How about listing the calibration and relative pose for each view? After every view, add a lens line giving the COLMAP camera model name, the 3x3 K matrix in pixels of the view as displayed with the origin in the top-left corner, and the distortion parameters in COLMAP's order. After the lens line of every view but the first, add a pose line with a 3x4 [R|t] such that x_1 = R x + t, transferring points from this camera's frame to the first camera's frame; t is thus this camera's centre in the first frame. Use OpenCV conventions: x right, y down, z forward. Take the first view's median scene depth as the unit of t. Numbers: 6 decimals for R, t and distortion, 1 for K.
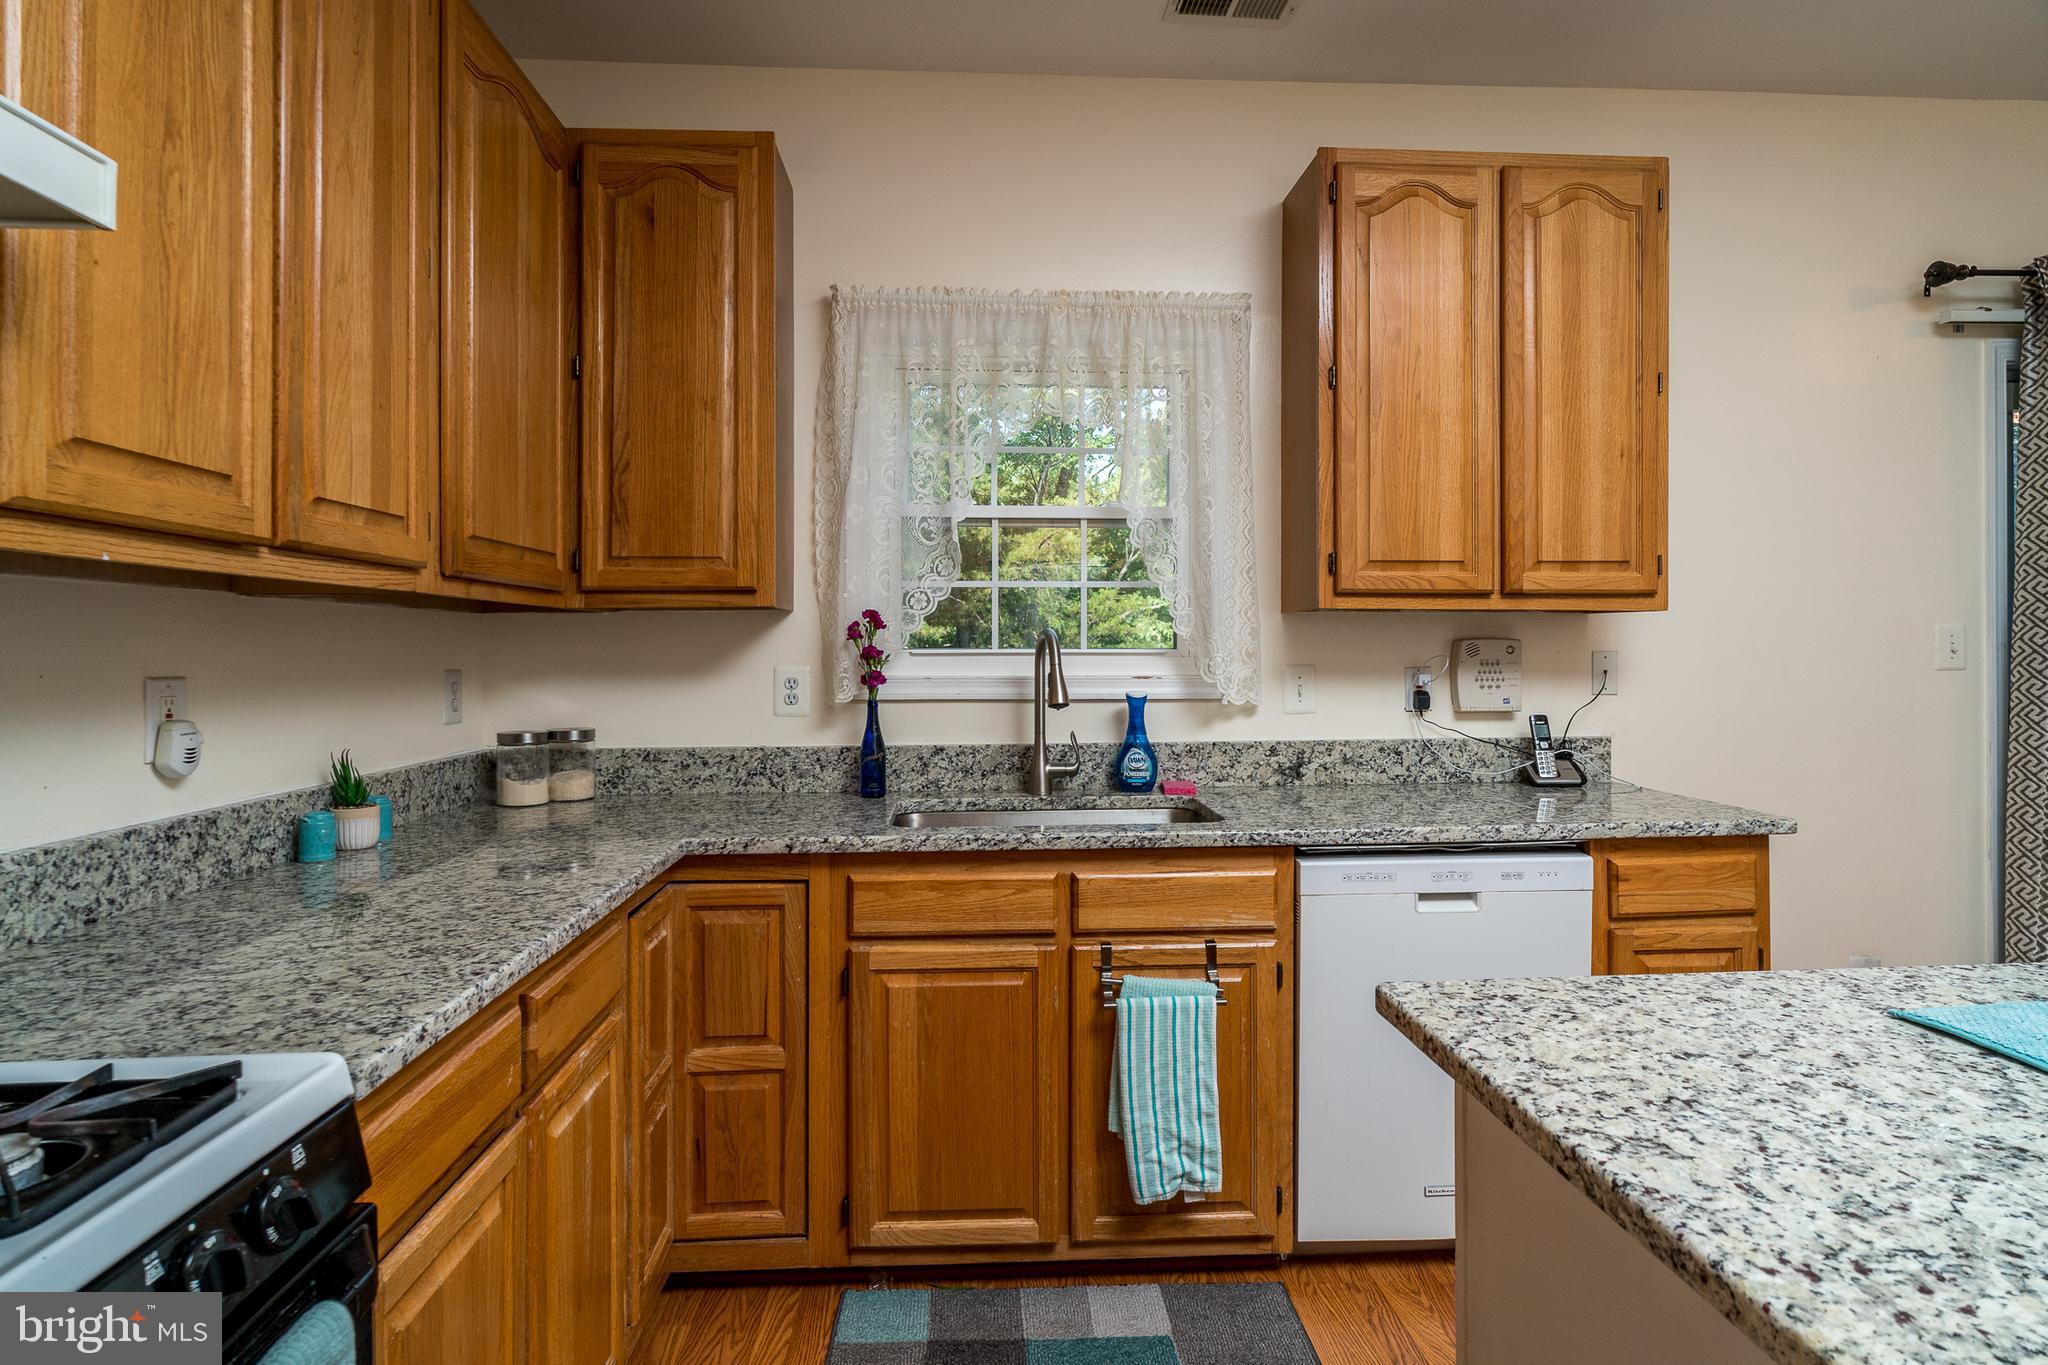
lens RADIAL K [[1061.7, 0, 1023.2], [0, 1061.7, 633.6], [0, 0, 1]] dist [-0.003295, 0.000066]
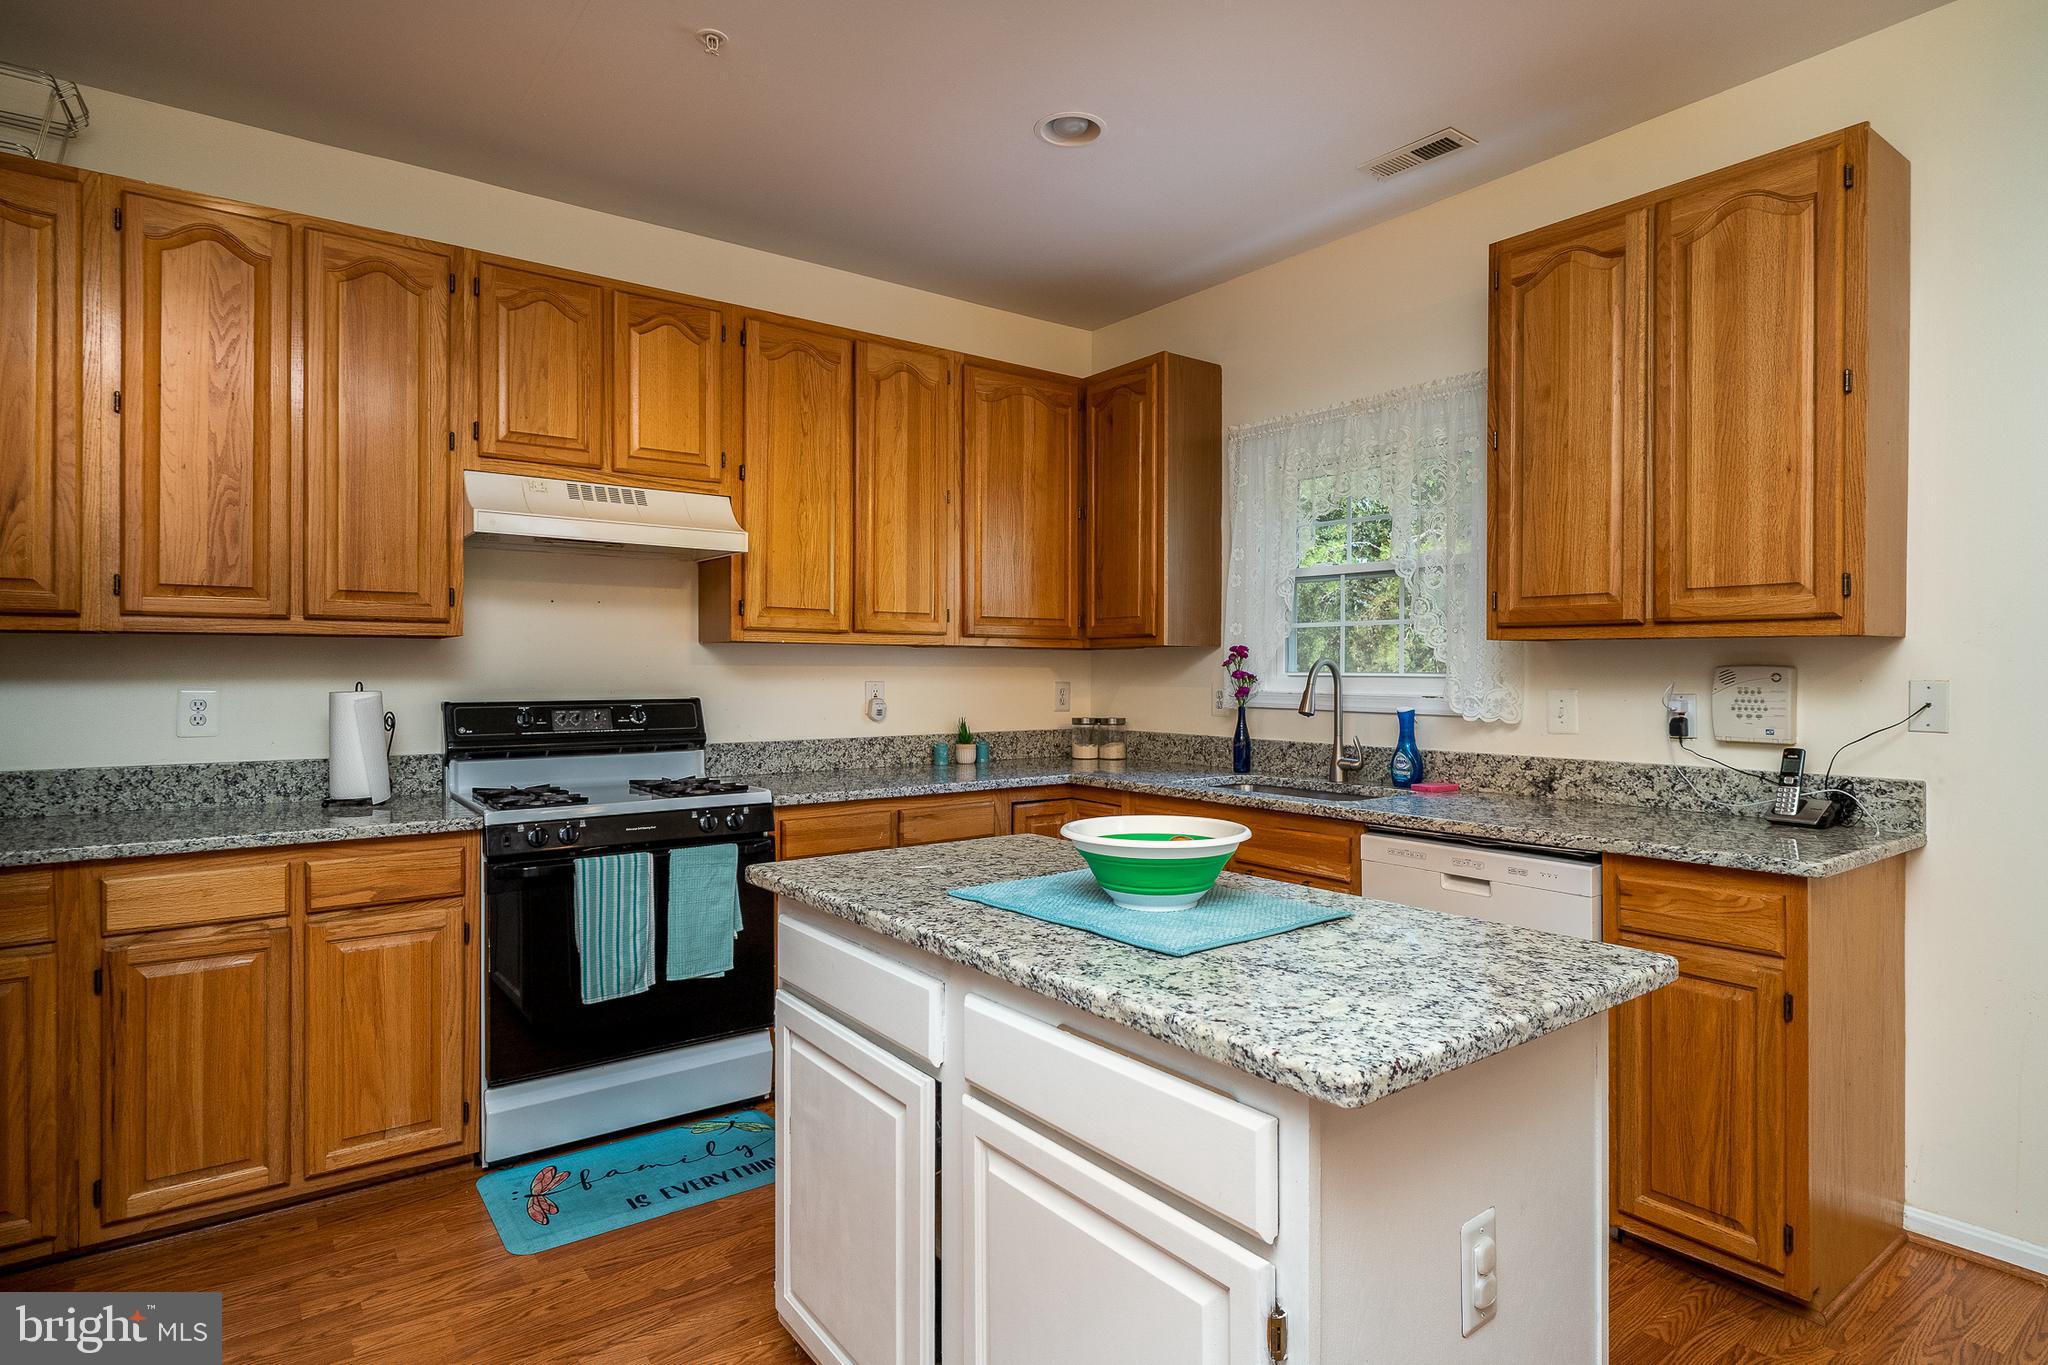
lens RADIAL K [[1076.1, 0, 1028.9], [0, 1076.1, 673.5], [0, 0, 1]] dist [0.003229, -0.000115]
pose [[0.555883, 0.007425, -0.831228, 0.935947], [0.007417, 0.999876, 0.013891, -0.006849], [0.831228, -0.013887, 0.555759, -0.077075]]
